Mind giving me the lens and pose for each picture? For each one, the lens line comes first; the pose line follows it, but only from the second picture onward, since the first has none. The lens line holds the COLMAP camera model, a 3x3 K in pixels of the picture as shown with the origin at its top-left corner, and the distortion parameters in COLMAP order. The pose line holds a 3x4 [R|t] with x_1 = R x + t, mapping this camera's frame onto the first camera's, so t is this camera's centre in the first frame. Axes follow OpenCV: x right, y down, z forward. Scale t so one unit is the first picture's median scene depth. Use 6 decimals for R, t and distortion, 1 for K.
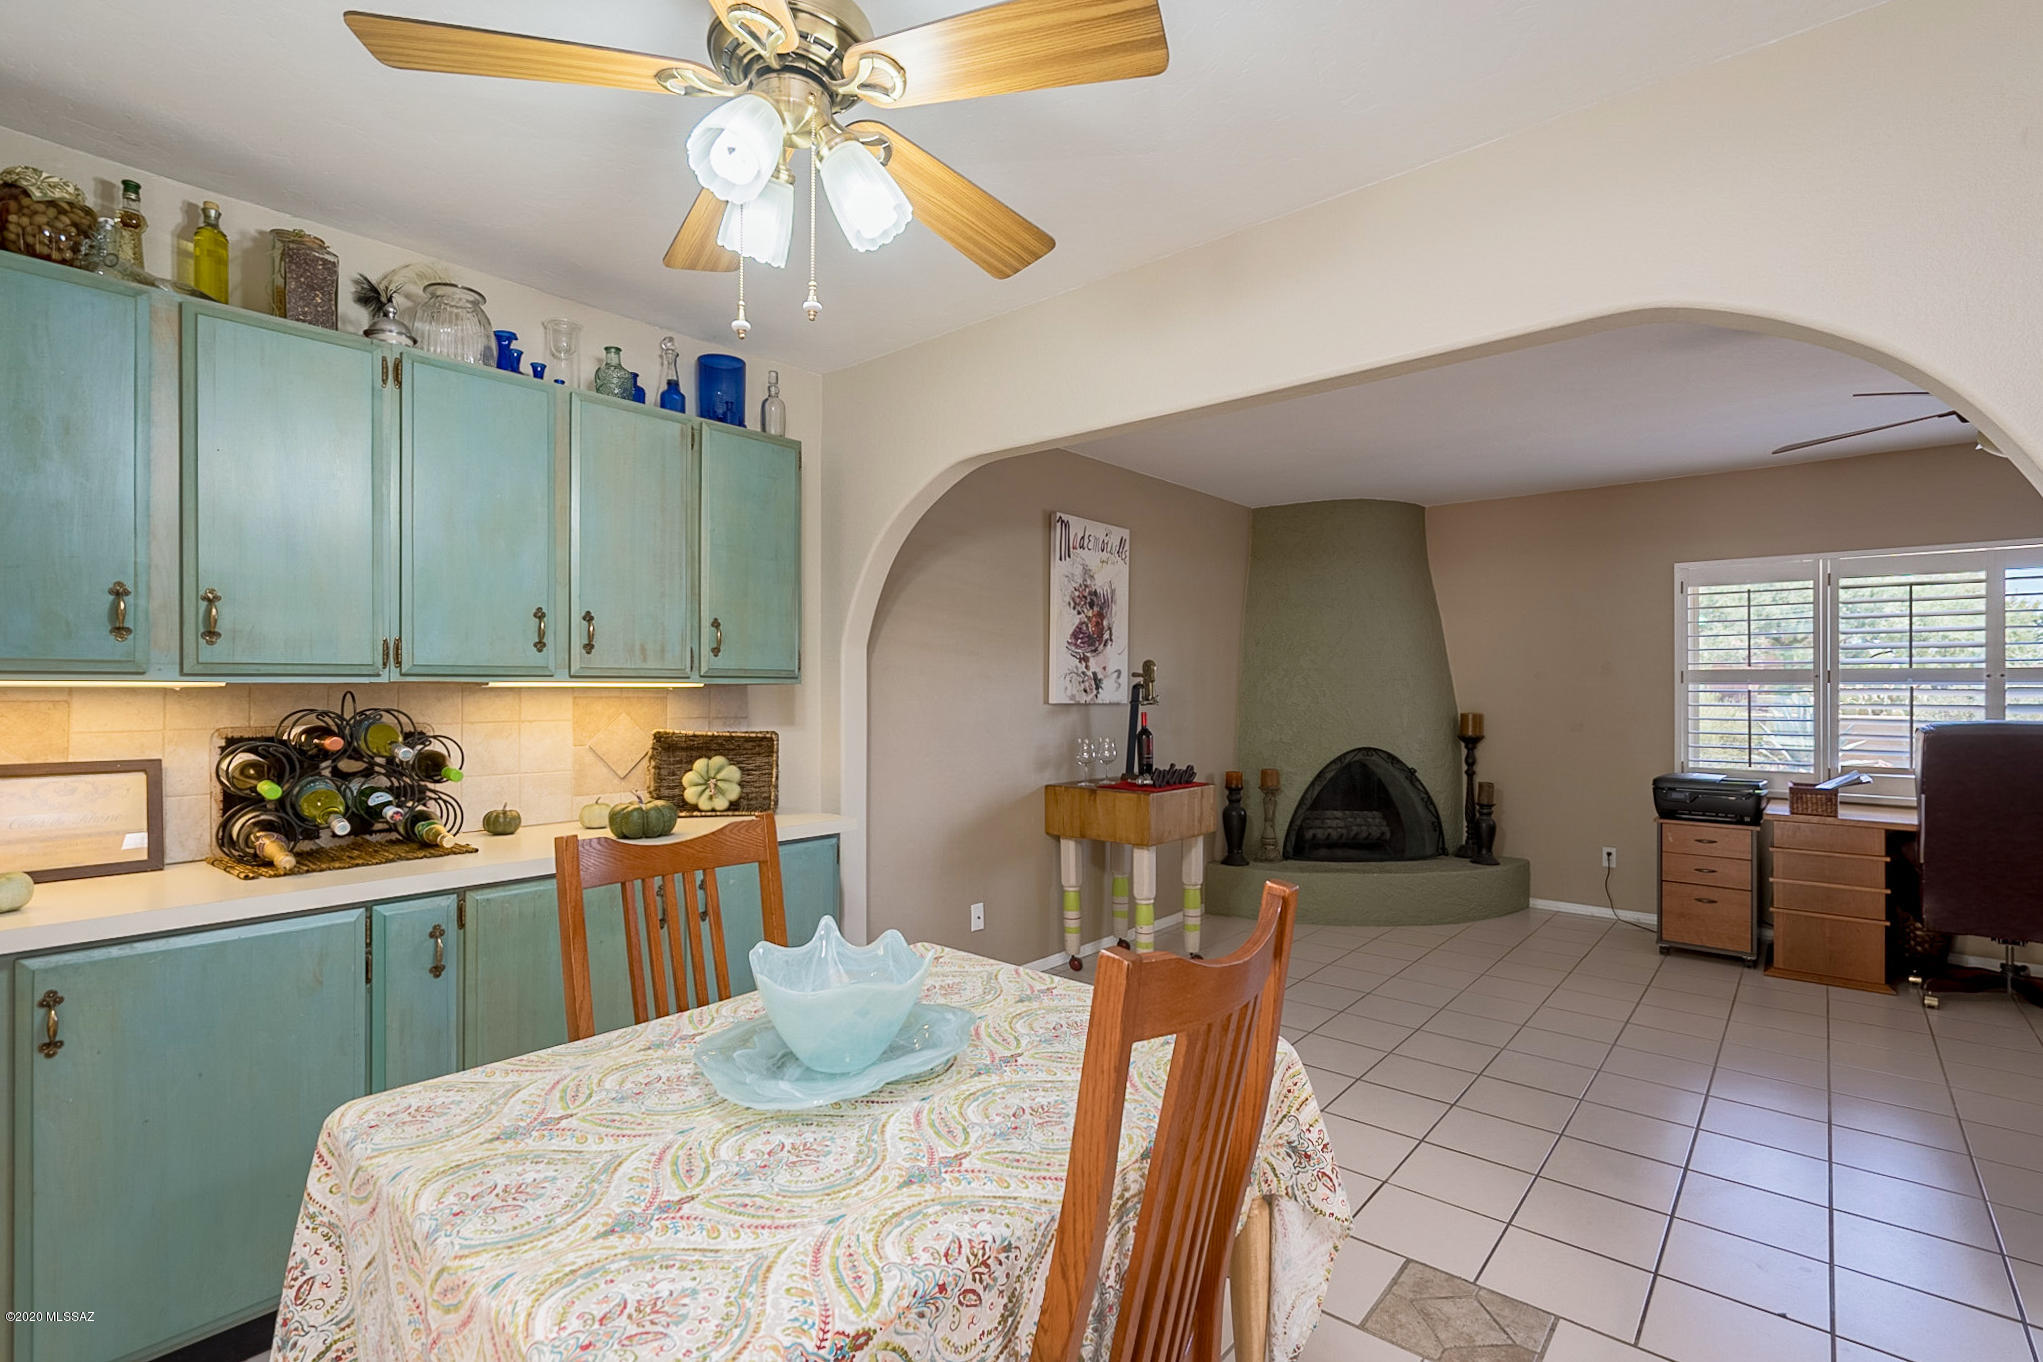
lens RADIAL K [[931.9, 0, 1007.5], [0, 931.9, 682.9], [0, 0, 1]] dist [-0.001972, 0.000554]
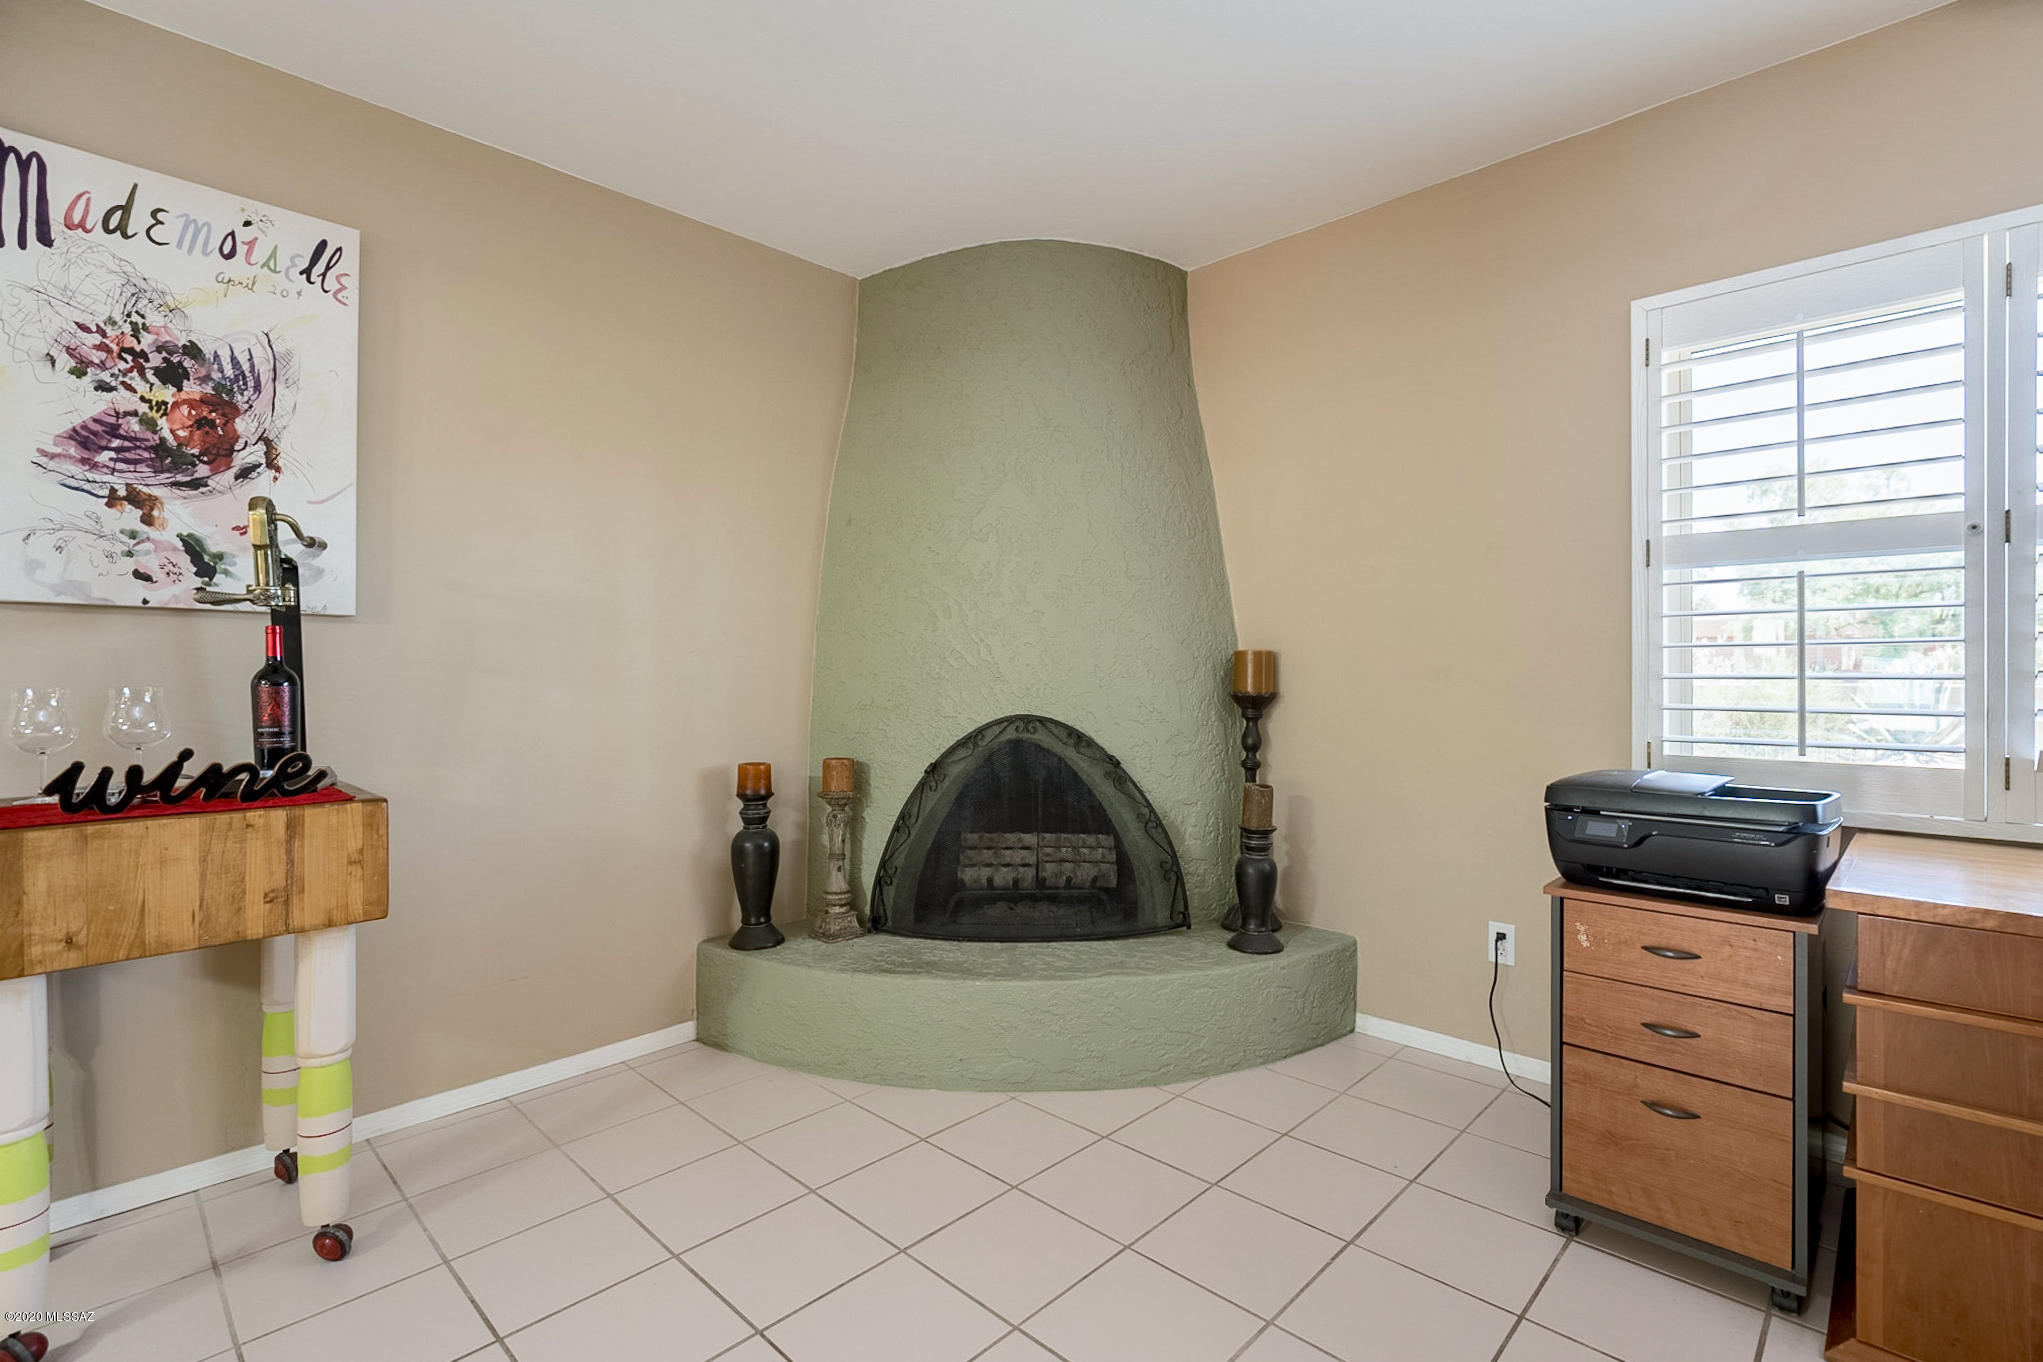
lens RADIAL K [[927.3, 0, 1018.9], [0, 927.3, 675.7], [0, 0, 1]] dist [-0.005051, -0.000042]
pose [[0.998376, -0.005446, -0.056715, 0.482257], [0.006067, 0.999924, 0.010779, 0.049261], [0.056651, -0.011105, 0.998332, 0.580654]]
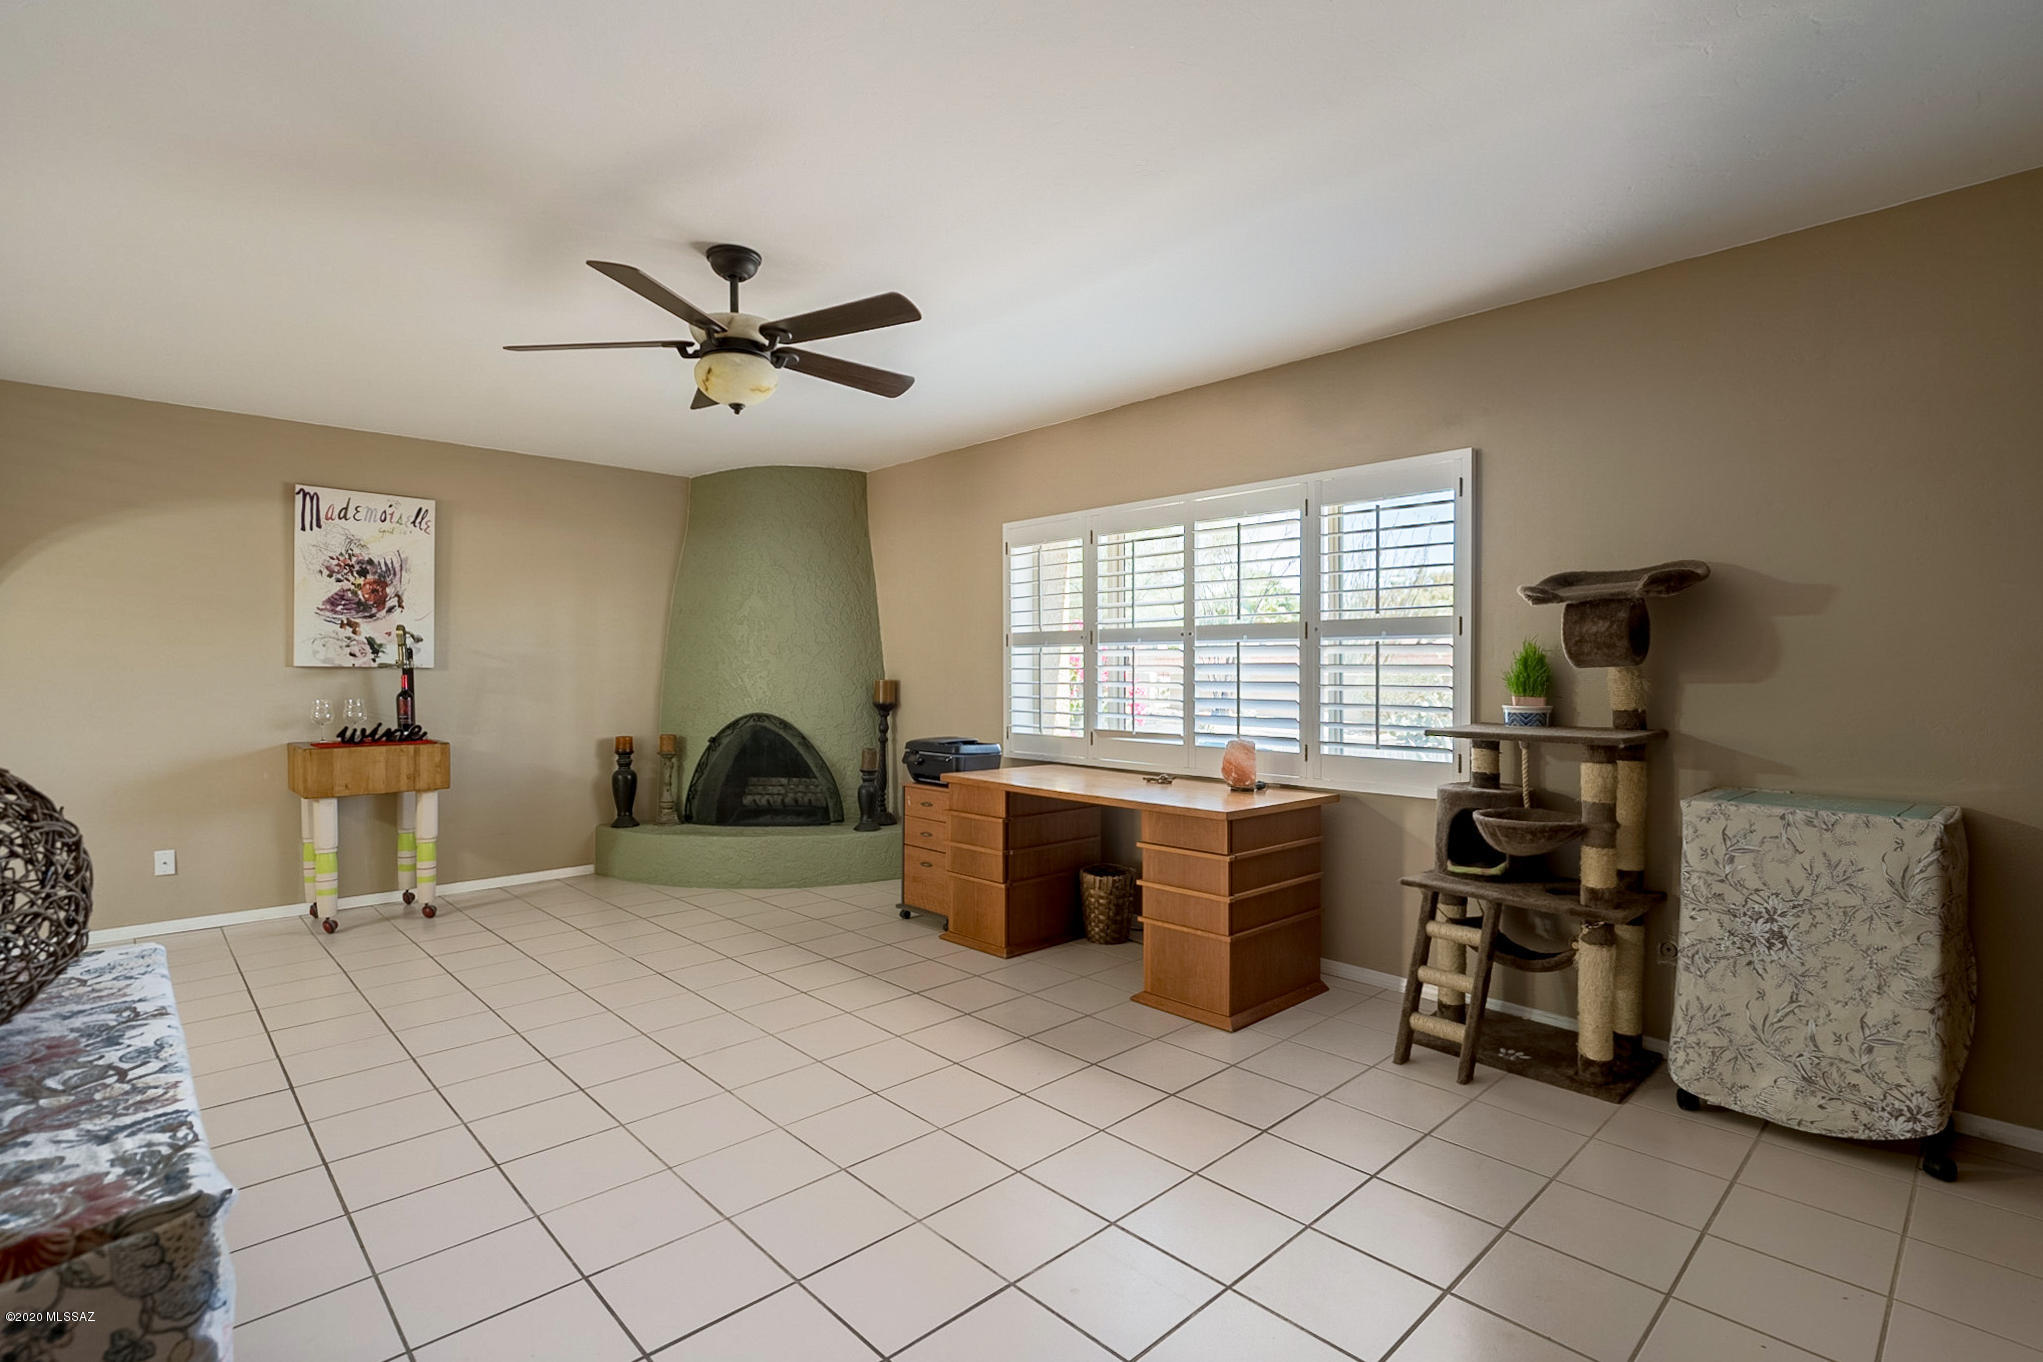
lens RADIAL K [[948.3, 0, 1021.2], [0, 948.3, 686.8], [0, 0, 1]] dist [-0.007768, -0.000244]
pose [[0.995532, -0.000944, -0.094419, 0.897016], [0.002872, 0.999790, 0.020294, 0.023964], [0.094380, -0.020474, 0.995326, 0.009333]]
